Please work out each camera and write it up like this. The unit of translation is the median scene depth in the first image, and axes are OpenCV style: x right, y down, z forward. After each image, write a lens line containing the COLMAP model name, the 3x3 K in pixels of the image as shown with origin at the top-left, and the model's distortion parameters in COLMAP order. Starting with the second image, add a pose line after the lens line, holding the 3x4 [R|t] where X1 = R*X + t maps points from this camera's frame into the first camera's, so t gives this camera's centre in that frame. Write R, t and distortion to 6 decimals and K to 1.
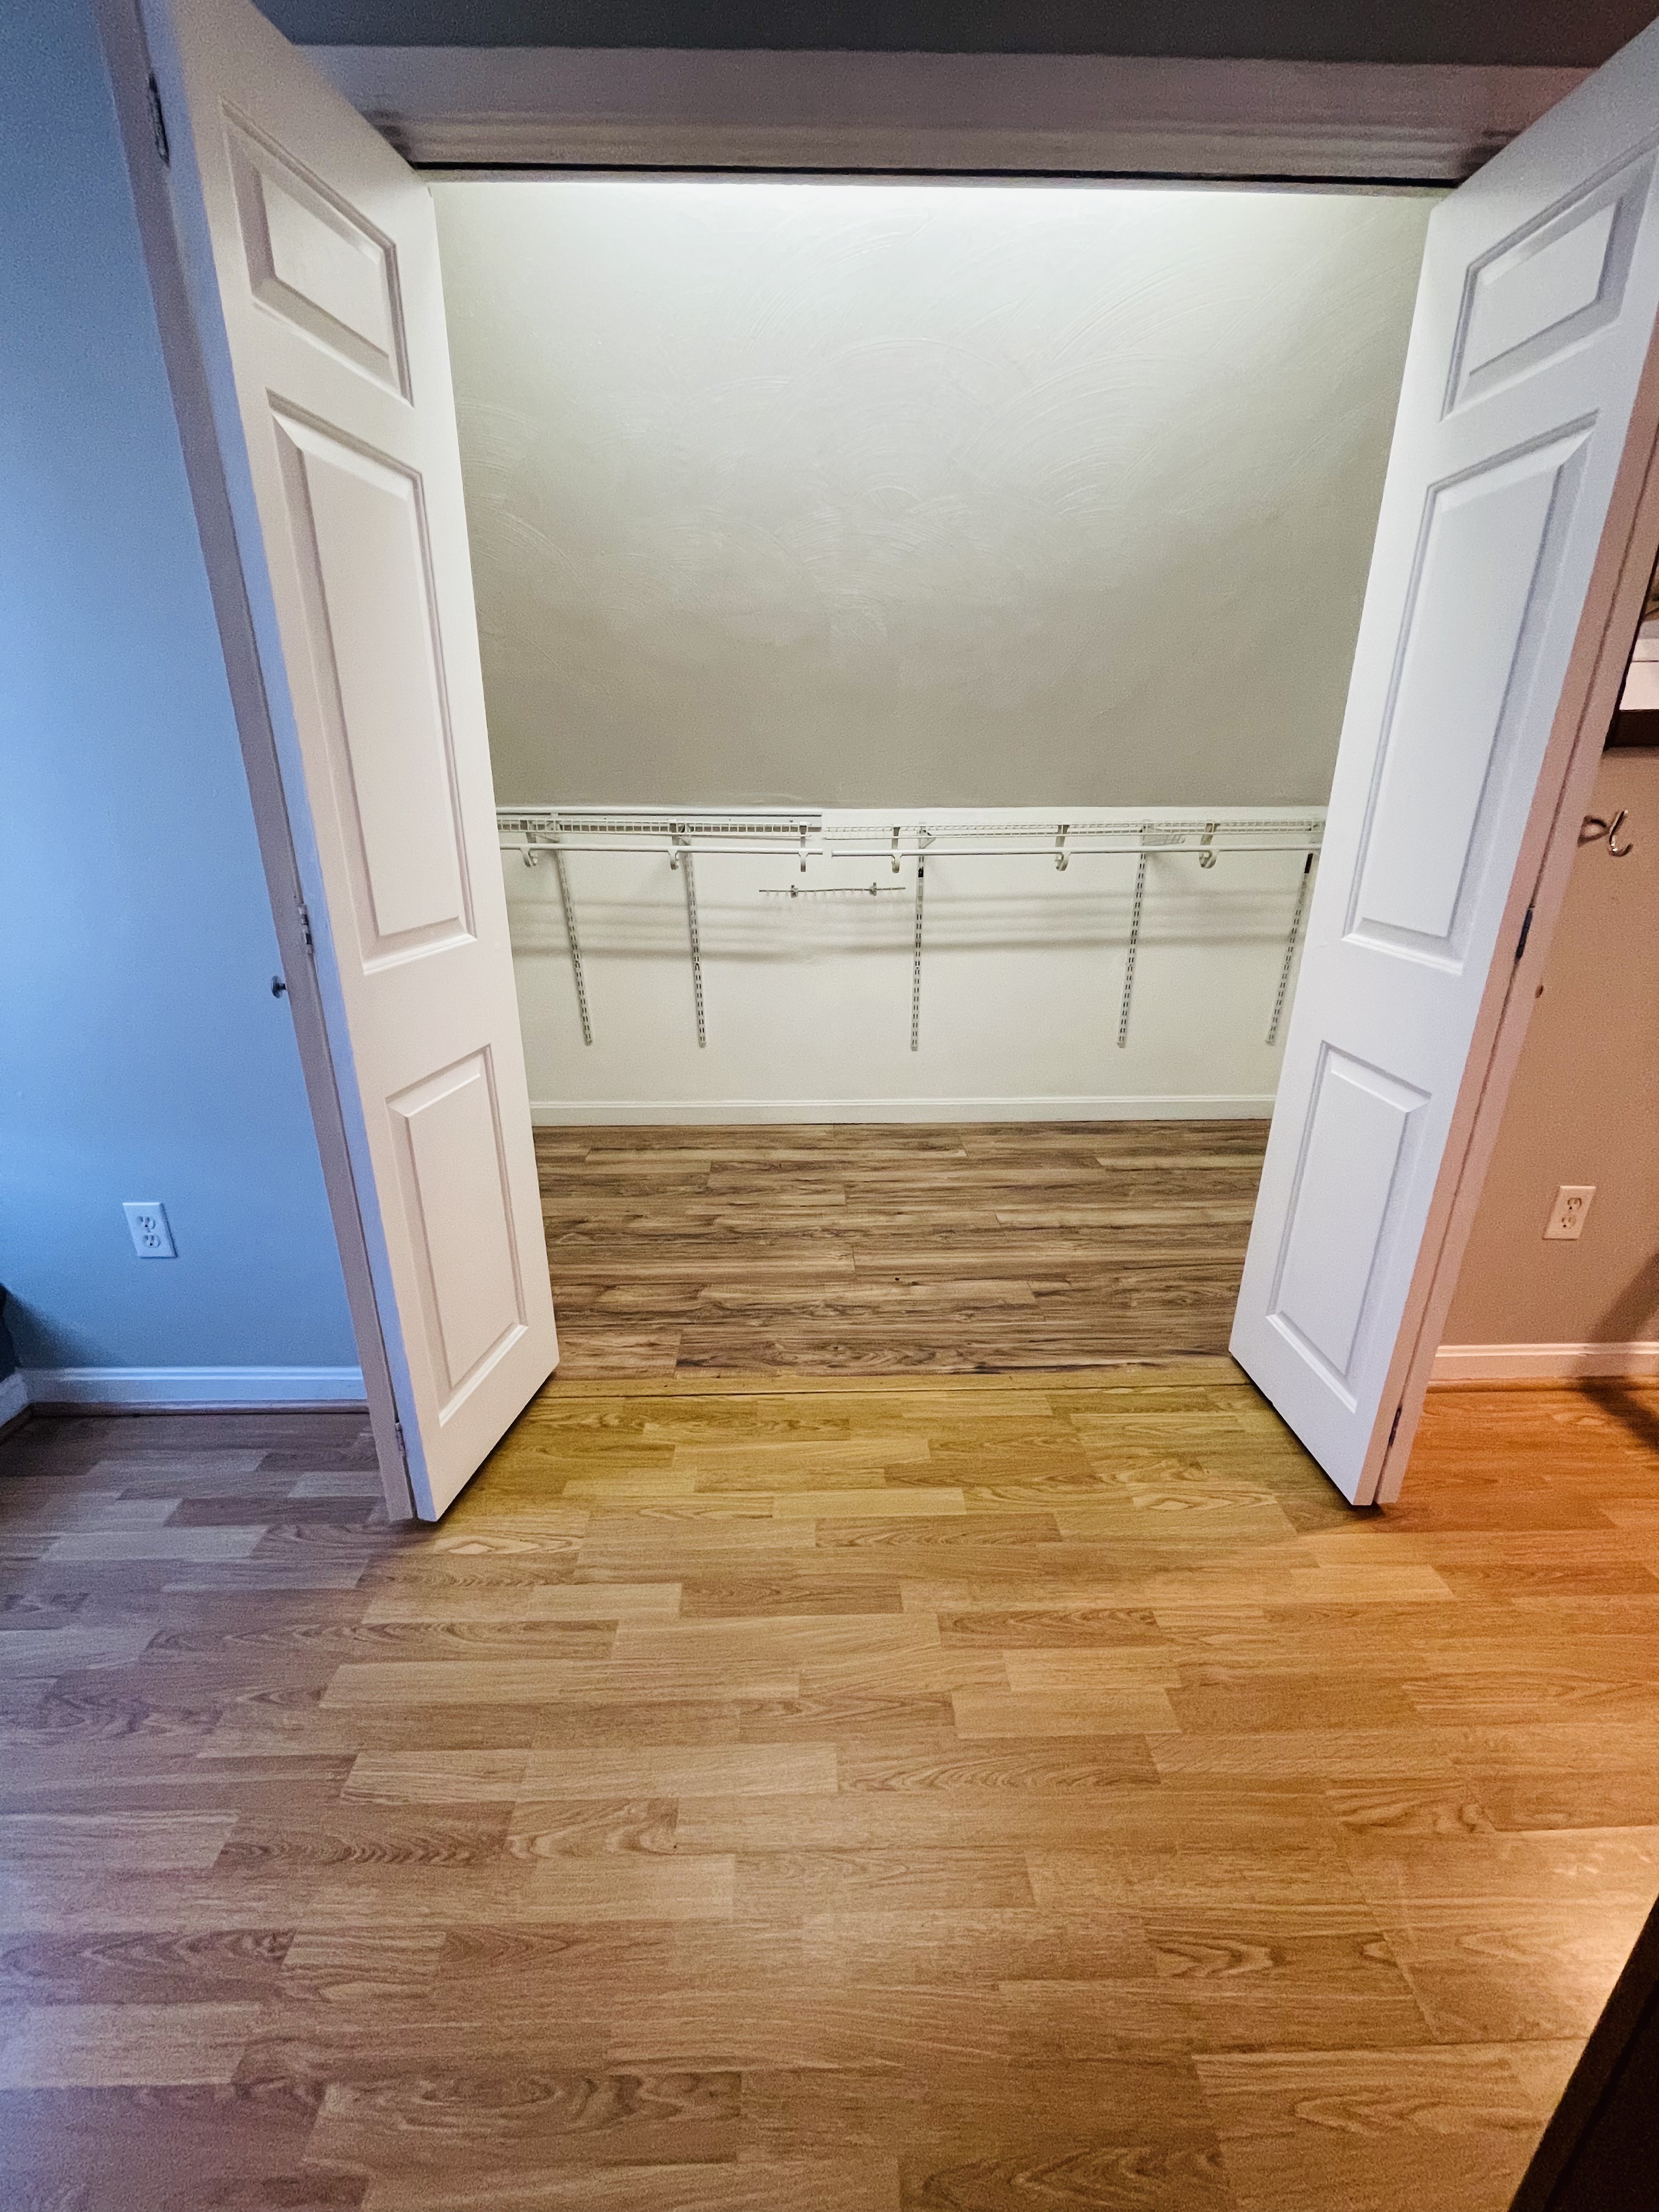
lens RADIAL K [[902.4, 0, 830.7], [0, 902.4, 1099.4], [0, 0, 1]] dist [-0.001545, -0.000200]
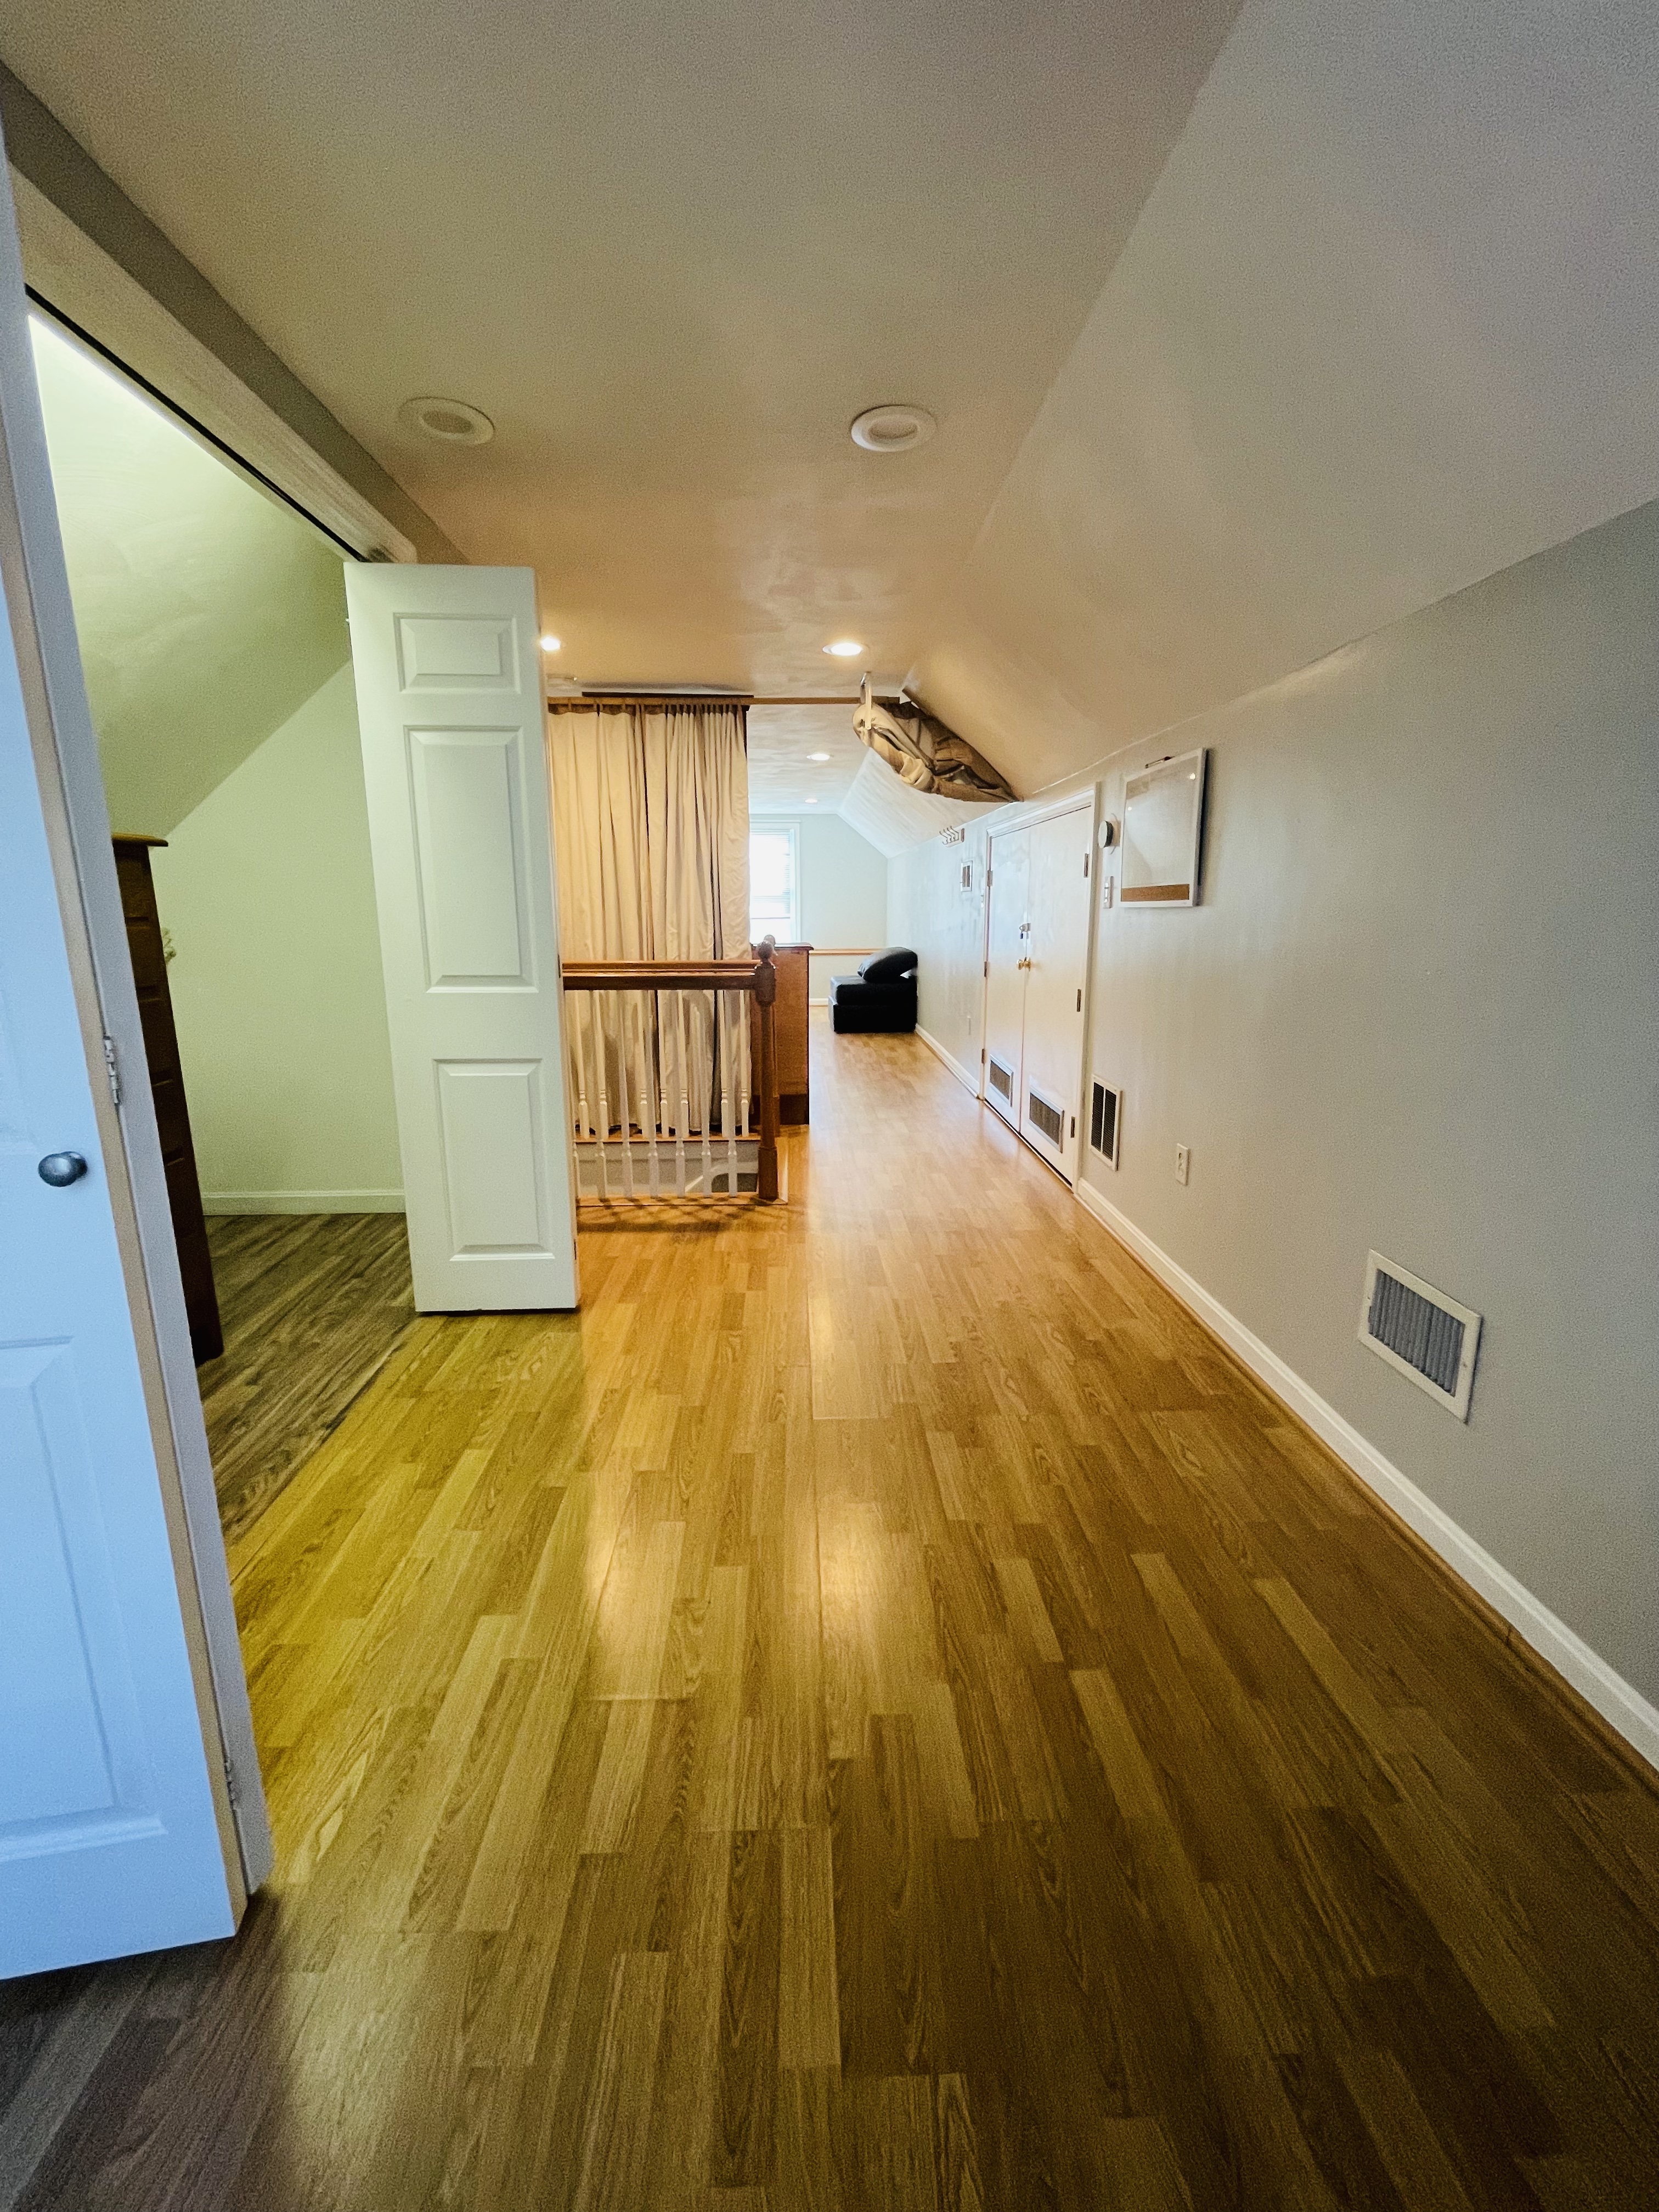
lens RADIAL K [[902.4, 0, 830.7], [0, 902.4, 1099.4], [0, 0, 1]] dist [-0.001545, -0.000200]
pose [[-0.020484, -0.209919, 0.977504, -1.021827], [0.334371, 0.919971, 0.204571, -0.095749], [-0.942219, 0.331039, 0.051347, 0.338401]]
